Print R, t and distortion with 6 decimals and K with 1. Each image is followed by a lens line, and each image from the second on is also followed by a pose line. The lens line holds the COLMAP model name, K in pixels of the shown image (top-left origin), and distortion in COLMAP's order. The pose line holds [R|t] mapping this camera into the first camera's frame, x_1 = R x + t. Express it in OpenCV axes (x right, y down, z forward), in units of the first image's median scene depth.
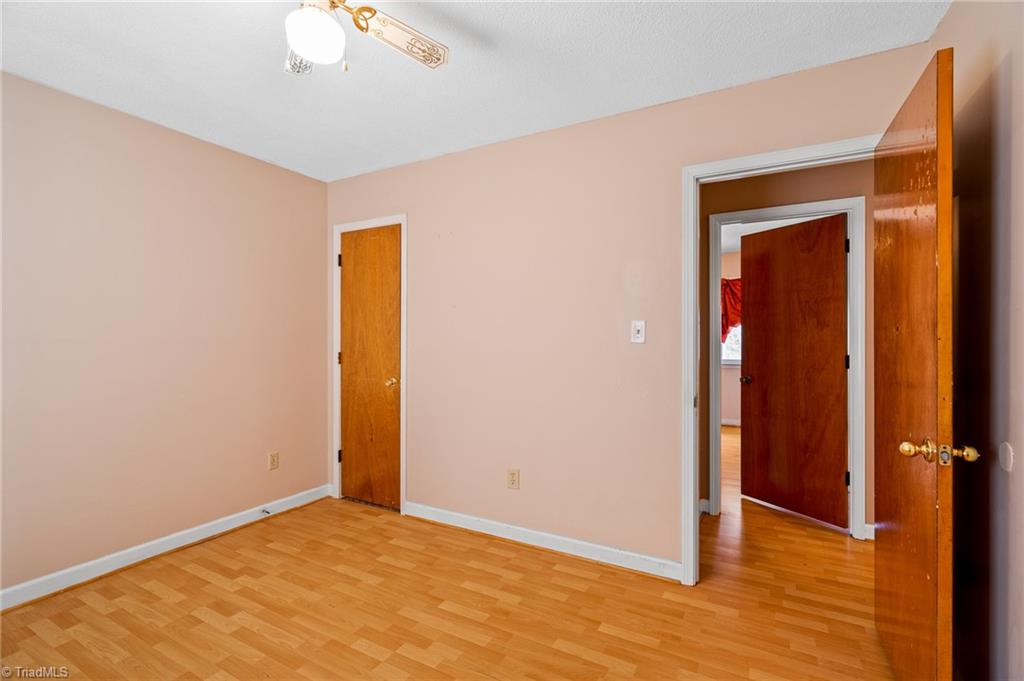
lens RADIAL K [[465.7, 0, 508.2], [0, 465.7, 338.9], [0, 0, 1]] dist [-0.004489, 0.001329]
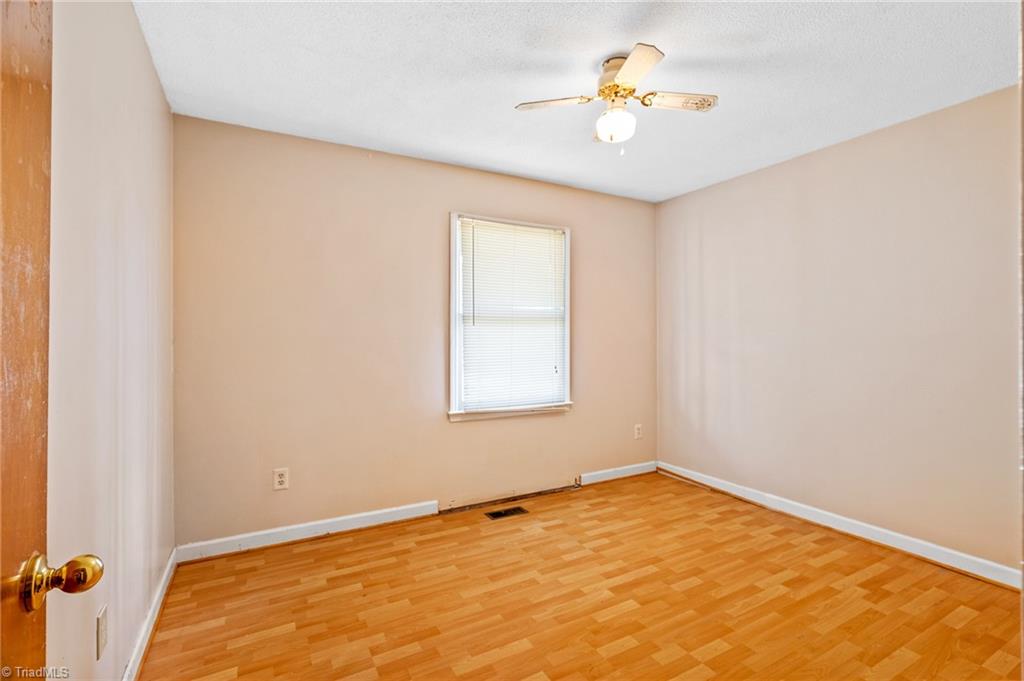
lens RADIAL K [[465.7, 0, 511.0], [0, 465.7, 340.0], [0, 0, 1]] dist [-0.004489, 0.001329]
pose [[-0.538586, 0.000905, -0.842570, 0.611610], [-0.000134, 0.999999, 0.001159, 0.018284], [0.842571, 0.000738, -0.538586, 0.963844]]
